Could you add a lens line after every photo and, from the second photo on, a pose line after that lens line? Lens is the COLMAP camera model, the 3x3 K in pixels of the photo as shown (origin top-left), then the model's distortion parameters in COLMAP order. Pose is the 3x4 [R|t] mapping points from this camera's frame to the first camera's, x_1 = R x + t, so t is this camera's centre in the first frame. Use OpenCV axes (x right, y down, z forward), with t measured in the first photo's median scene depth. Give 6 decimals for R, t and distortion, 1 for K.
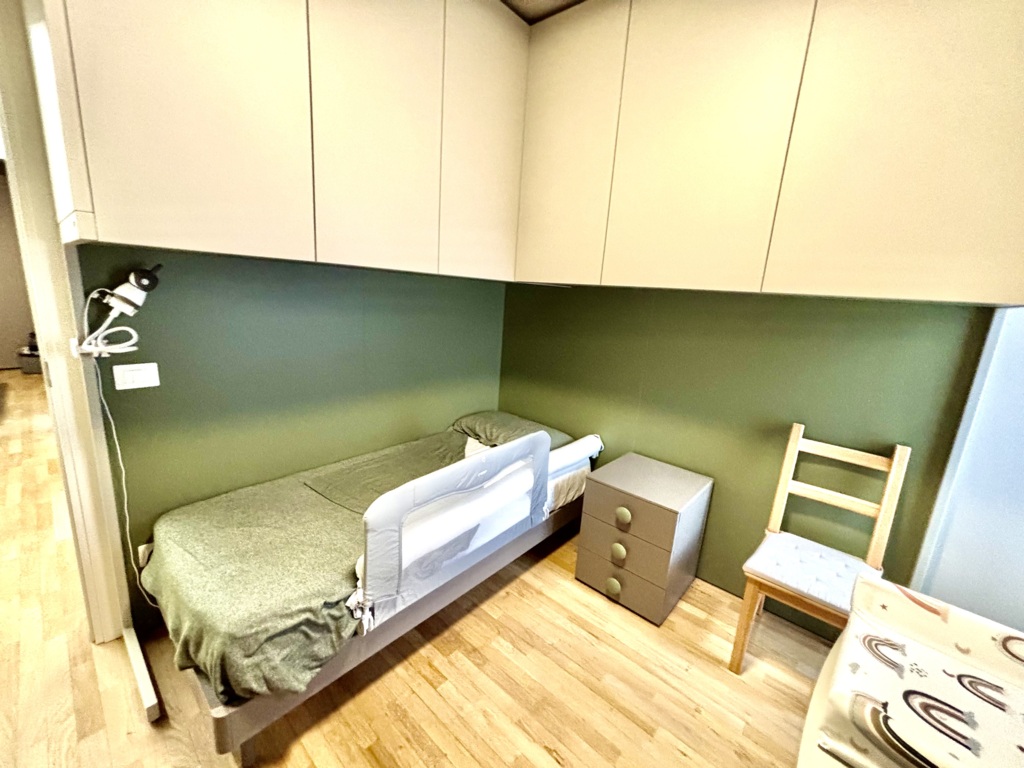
lens RADIAL K [[412.2, 0, 509.3], [0, 412.2, 385.3], [0, 0, 1]] dist [-0.003492, -0.000013]
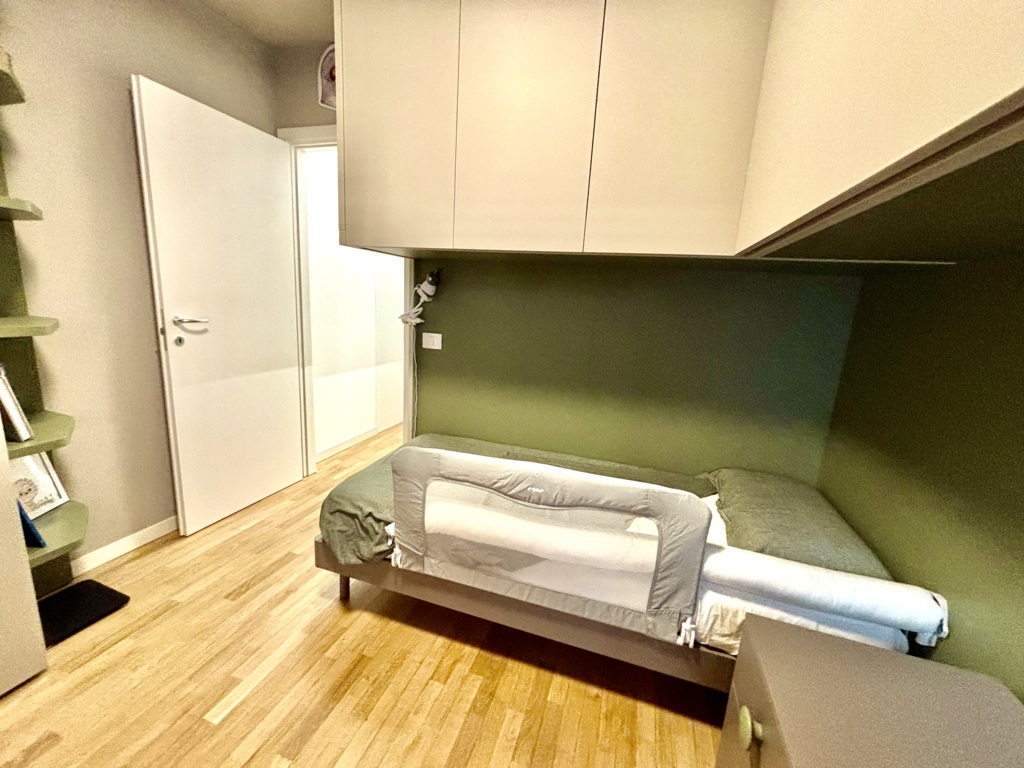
lens RADIAL K [[412.2, 0, 511.2], [0, 412.2, 379.1], [0, 0, 1]] dist [-0.003492, -0.000013]
pose [[0.396733, 0.136552, -0.907720, 0.633601], [-0.231786, 0.971731, 0.044875, -0.020782], [0.888188, 0.192593, 0.417169, 0.605397]]
